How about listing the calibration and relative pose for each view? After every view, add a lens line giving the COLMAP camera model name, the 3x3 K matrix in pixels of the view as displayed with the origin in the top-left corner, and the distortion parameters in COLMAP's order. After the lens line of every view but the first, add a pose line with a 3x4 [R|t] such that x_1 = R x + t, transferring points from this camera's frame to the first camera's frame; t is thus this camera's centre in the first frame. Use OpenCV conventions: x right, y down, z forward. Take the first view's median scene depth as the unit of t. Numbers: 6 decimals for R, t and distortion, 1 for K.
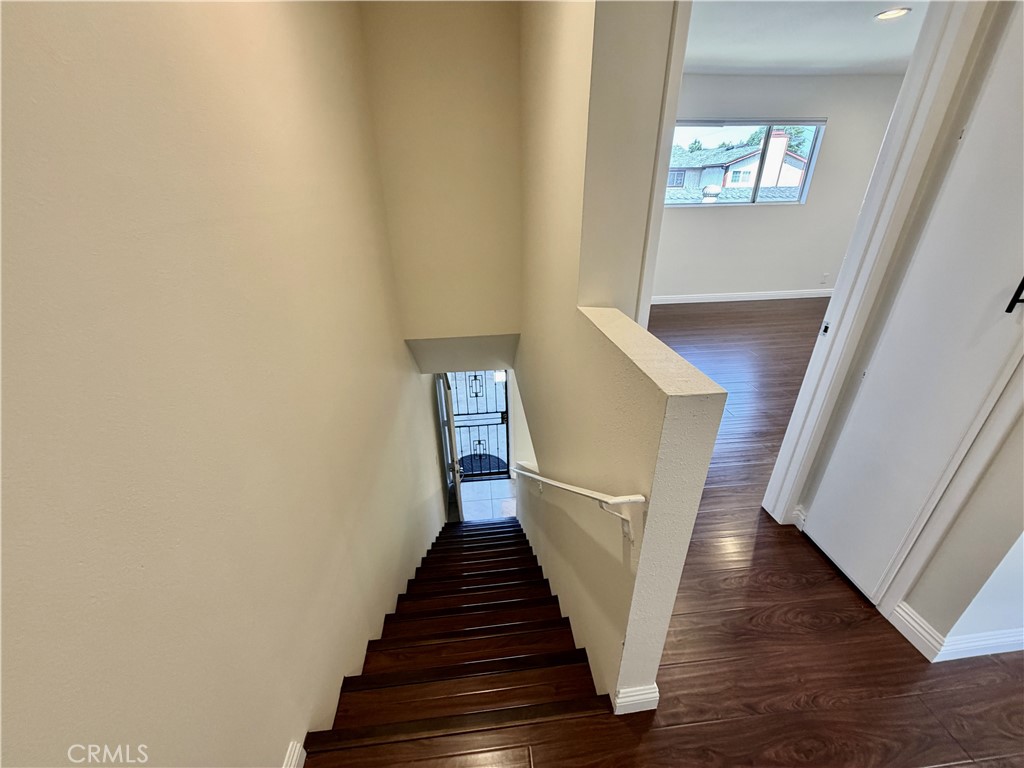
lens RADIAL K [[409.5, 0, 515.4], [0, 409.5, 383.2], [0, 0, 1]] dist [0.000311, 0.000493]
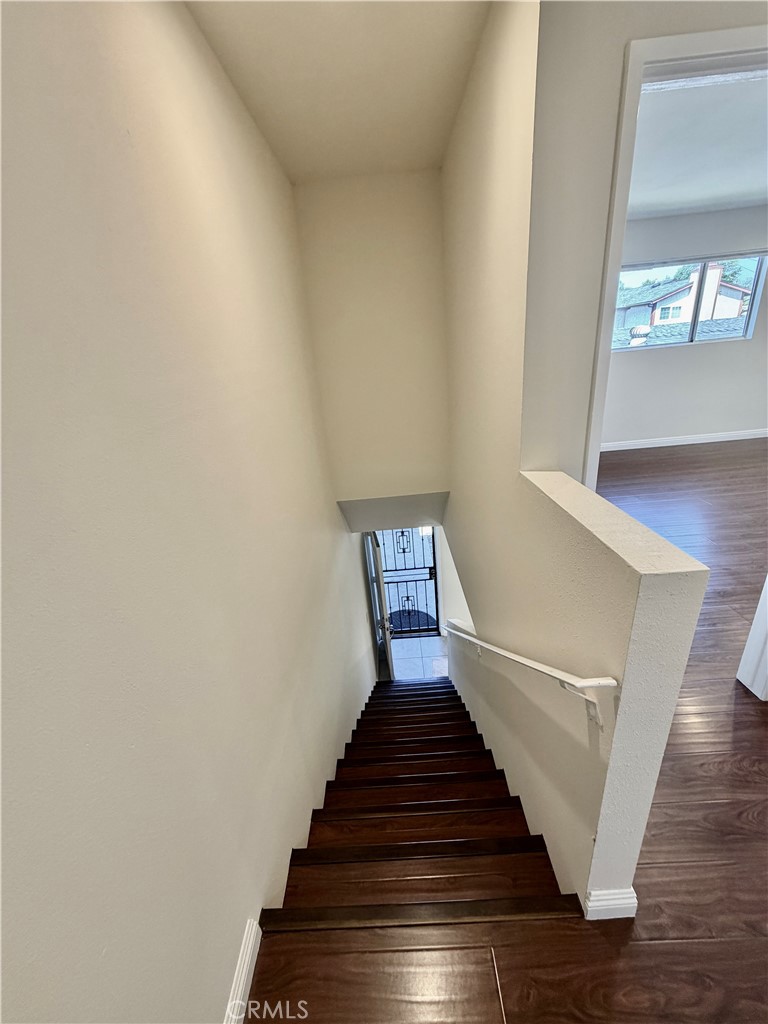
lens RADIAL K [[408.6, 0, 384.8], [0, 408.6, 508.3], [0, 0, 1]] dist [0.000998, 0.000277]
pose [[0.991281, -0.032047, -0.127807, -0.024028], [0.023552, 0.997446, -0.067435, -0.020440], [0.129642, 0.063837, 0.989504, -0.003130]]
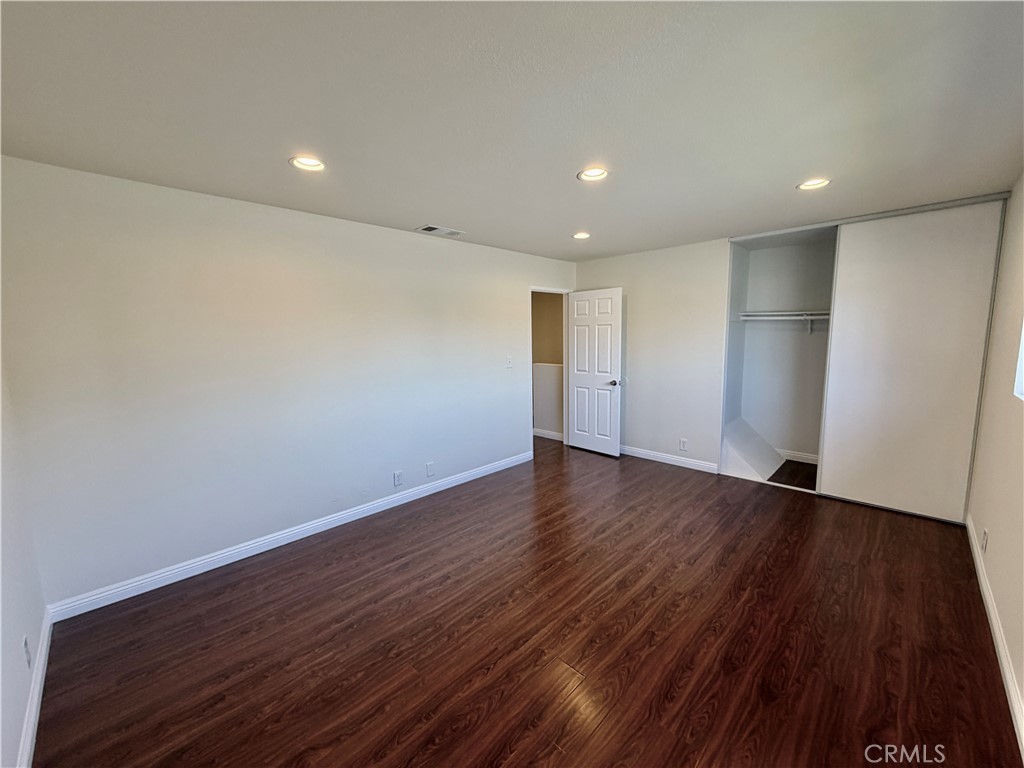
lens RADIAL K [[404.1, 0, 508.1], [0, 404.1, 389.1], [0, 0, 1]] dist [-0.001535, 0.000063]
pose [[-0.775885, 0.108420, -0.621489, 1.706923], [-0.251698, 0.850124, 0.462534, -0.903586], [0.578490, 0.515300, -0.632309, 1.736136]]
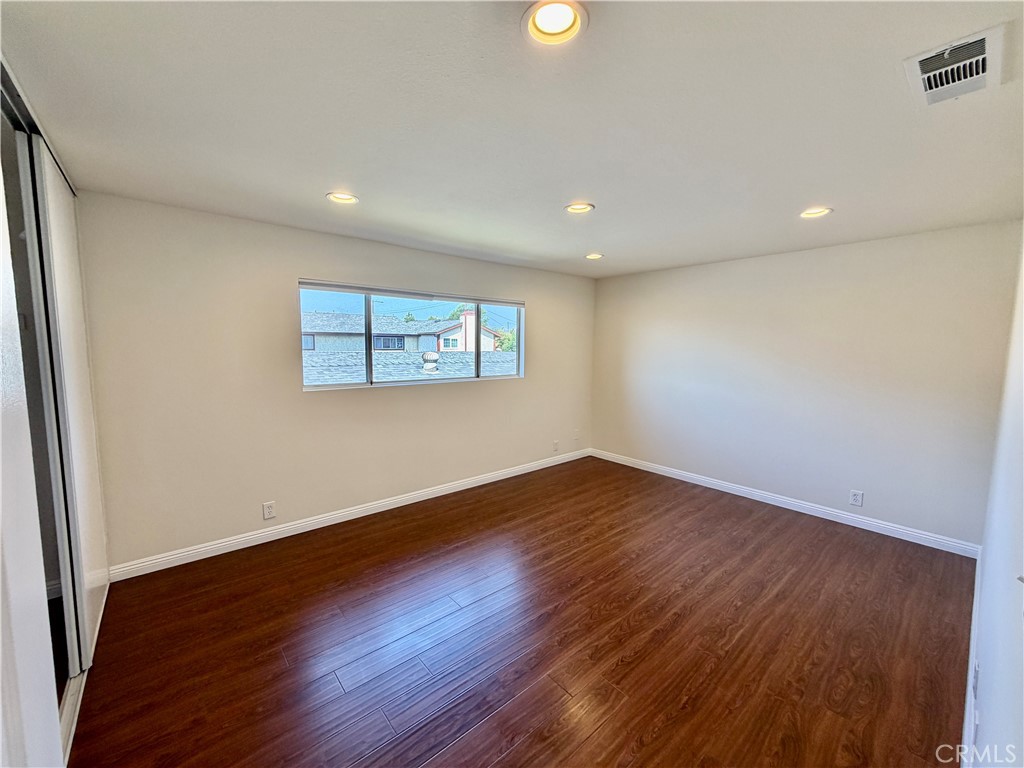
lens RADIAL K [[409.5, 0, 515.4], [0, 409.5, 383.2], [0, 0, 1]] dist [0.000311, 0.000493]
pose [[0.815929, -0.034238, 0.577138, 0.240941], [0.236632, 0.930580, -0.279333, -0.299714], [-0.527509, 0.364485, 0.767389, 0.511516]]
